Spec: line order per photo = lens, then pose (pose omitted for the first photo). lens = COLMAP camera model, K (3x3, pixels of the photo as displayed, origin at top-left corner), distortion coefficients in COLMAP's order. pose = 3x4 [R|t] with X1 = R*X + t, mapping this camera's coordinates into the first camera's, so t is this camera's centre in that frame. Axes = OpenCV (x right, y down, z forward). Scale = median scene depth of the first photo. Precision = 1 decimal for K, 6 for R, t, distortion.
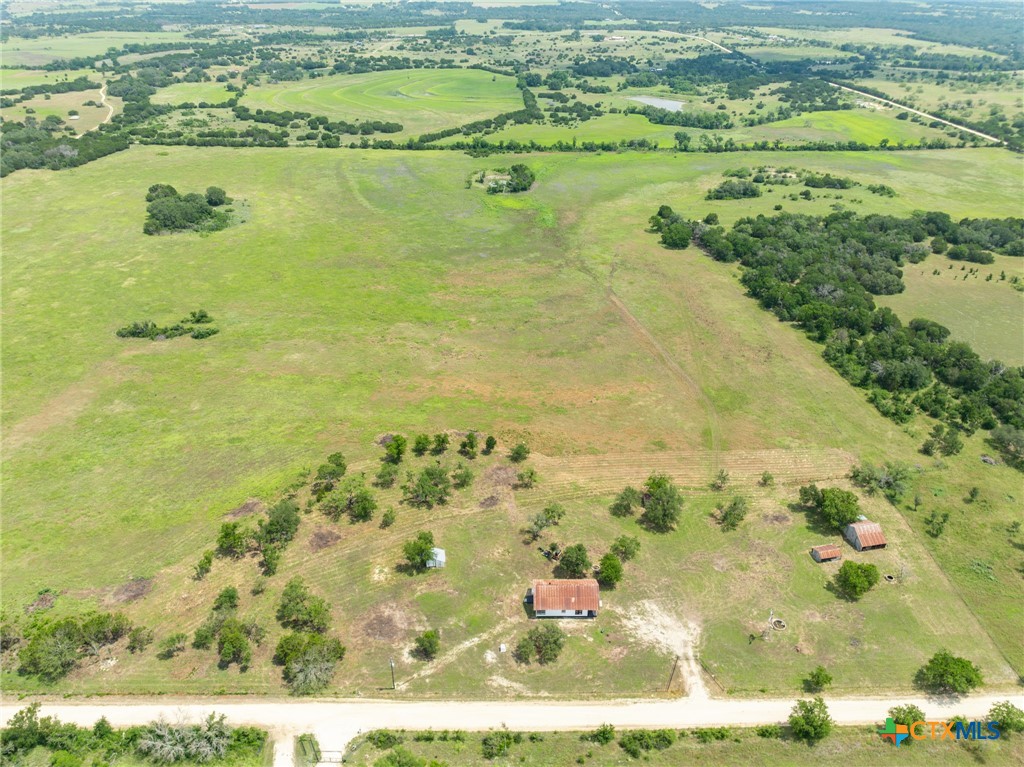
lens RADIAL K [[728.9, 0, 513.2], [0, 728.9, 379.2], [0, 0, 1]] dist [-0.035162, 0.023350]
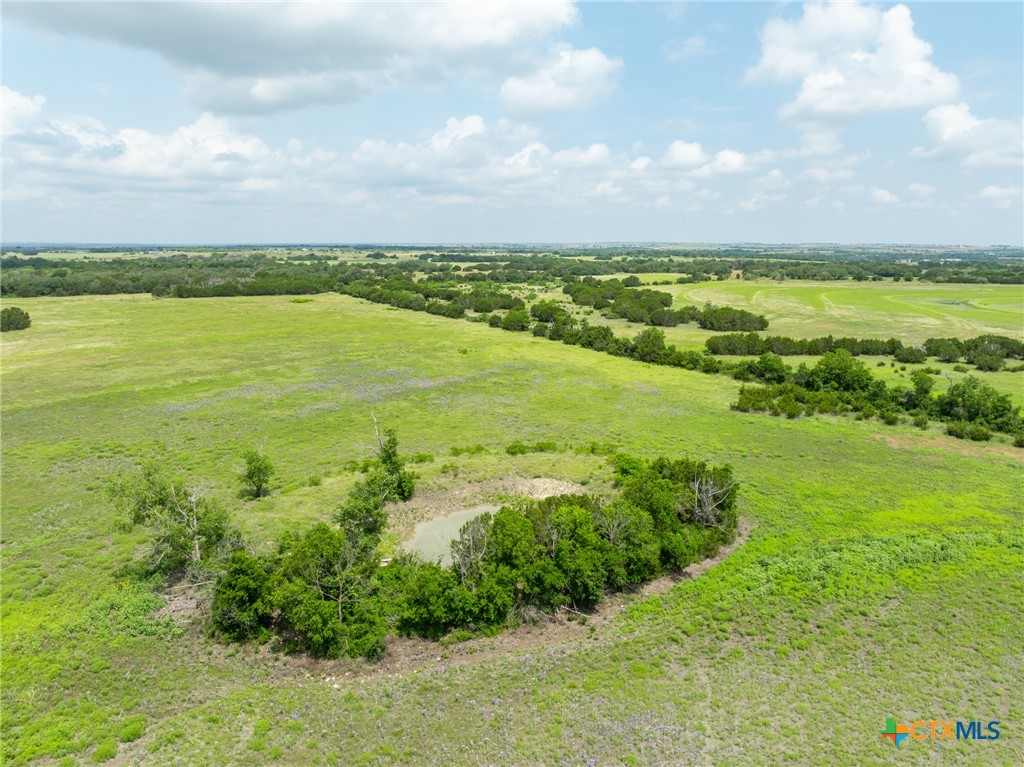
lens RADIAL K [[728.9, 0, 513.4], [0, 728.9, 387.7], [0, 0, 1]] dist [-0.035162, 0.023350]
pose [[0.552753, 0.161367, -0.817573, 0.253387], [-0.418151, 0.902334, -0.104611, -0.610895], [0.720843, 0.399693, 0.566243, 1.928114]]
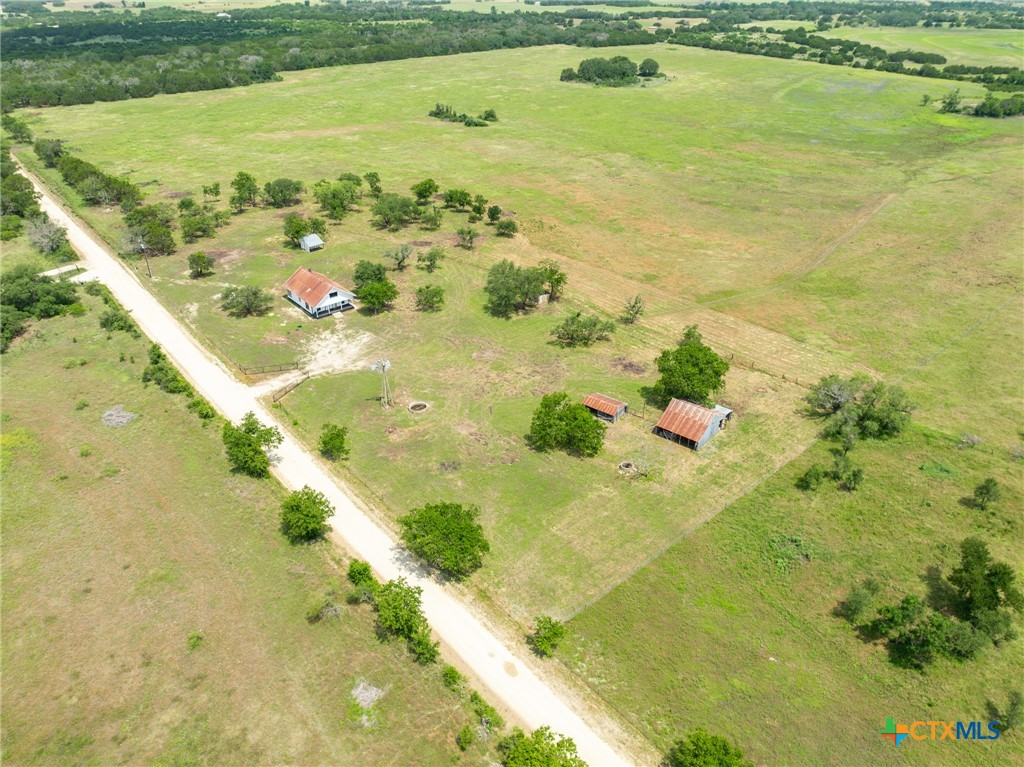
lens RADIAL K [[728.9, 0, 516.9], [0, 728.9, 379.0], [0, 0, 1]] dist [-0.035162, 0.023350]
pose [[0.635933, 0.382478, -0.670299, 0.616942], [-0.383724, 0.910284, 0.155365, 0.115076], [0.669586, 0.158408, 0.725646, 0.375761]]
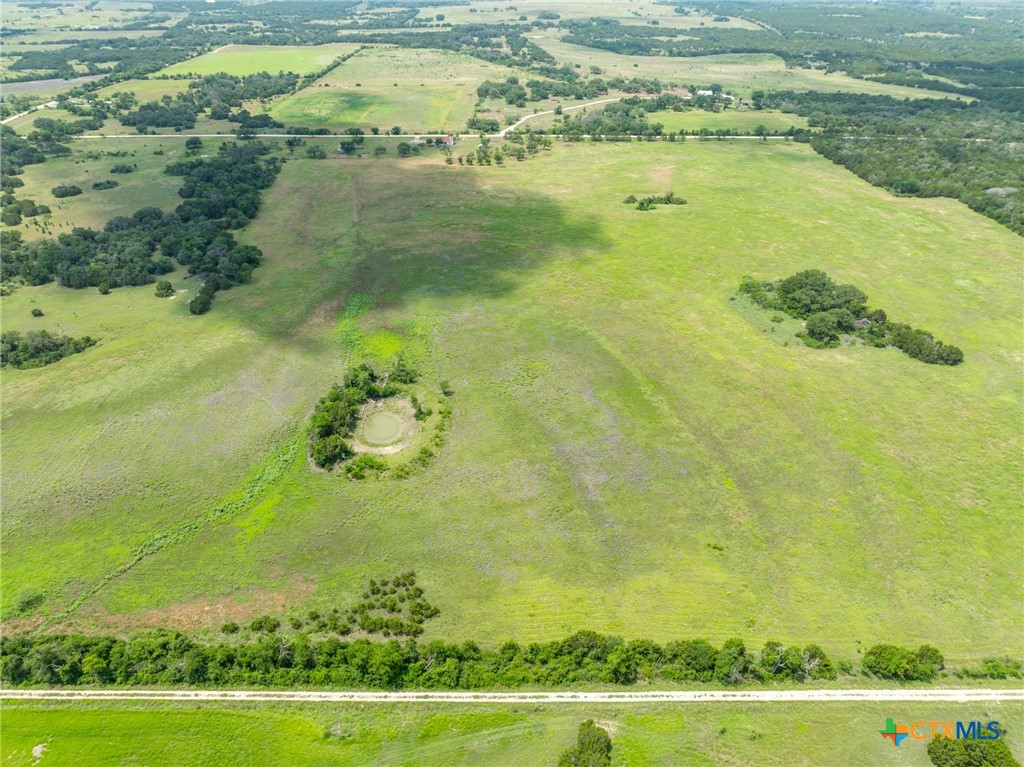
lens RADIAL K [[728.9, 0, 511.7], [0, 728.9, 382.7], [0, 0, 1]] dist [-0.035162, 0.023350]
pose [[-0.999611, -0.017244, 0.021899, -0.254774], [0.011007, 0.477598, 0.878510, -1.579616], [-0.025607, 0.878409, -0.477222, 2.620098]]
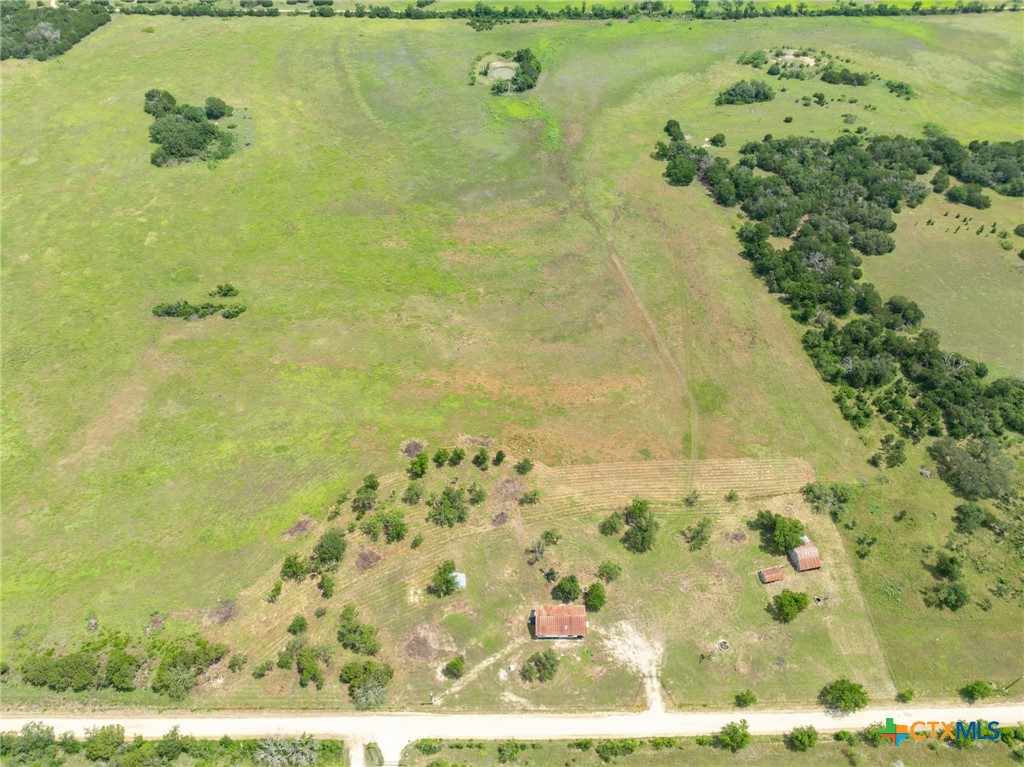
lens RADIAL K [[728.9, 0, 512.6], [0, 728.9, 378.0], [0, 0, 1]] dist [-0.035162, 0.023350]
pose [[0.999976, -0.000254, -0.006951, -0.002684], [0.002239, 0.957911, 0.287056, -0.342788], [0.006586, -0.287065, 0.957889, -0.077200]]
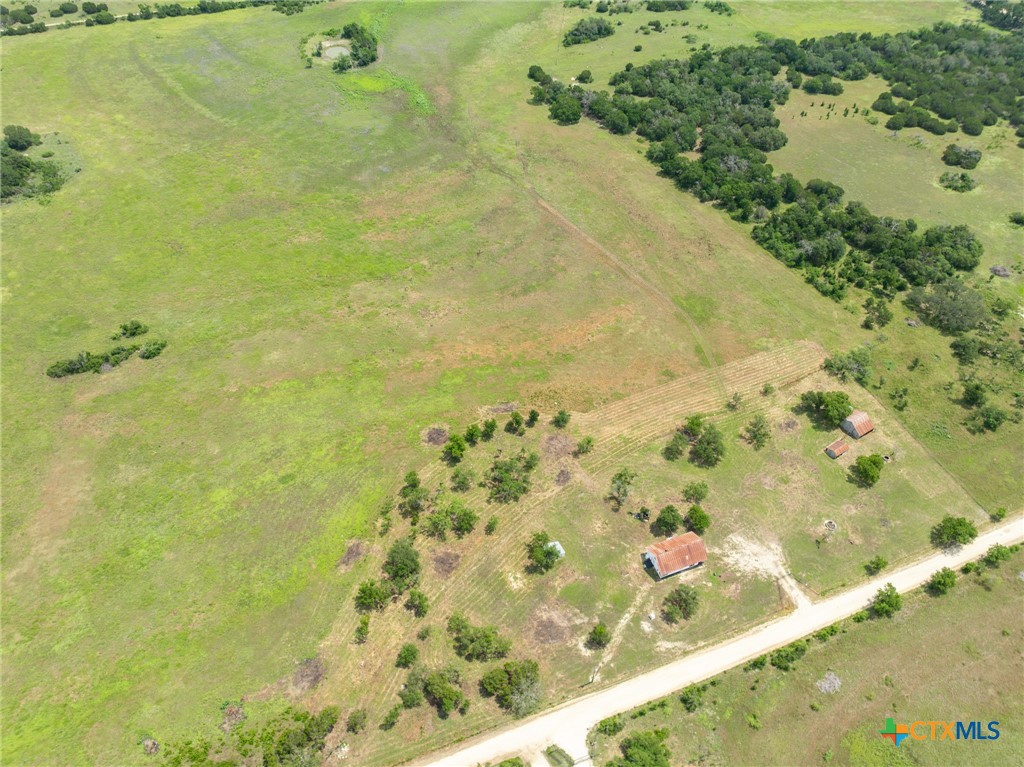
lens RADIAL K [[728.9, 0, 511.4], [0, 728.9, 381.9], [0, 0, 1]] dist [-0.035162, 0.023350]
pose [[0.938102, -0.257300, 0.231865, -0.278241], [0.178893, 0.933170, 0.311754, -0.279980], [-0.296584, -0.250978, 0.921438, 0.028691]]
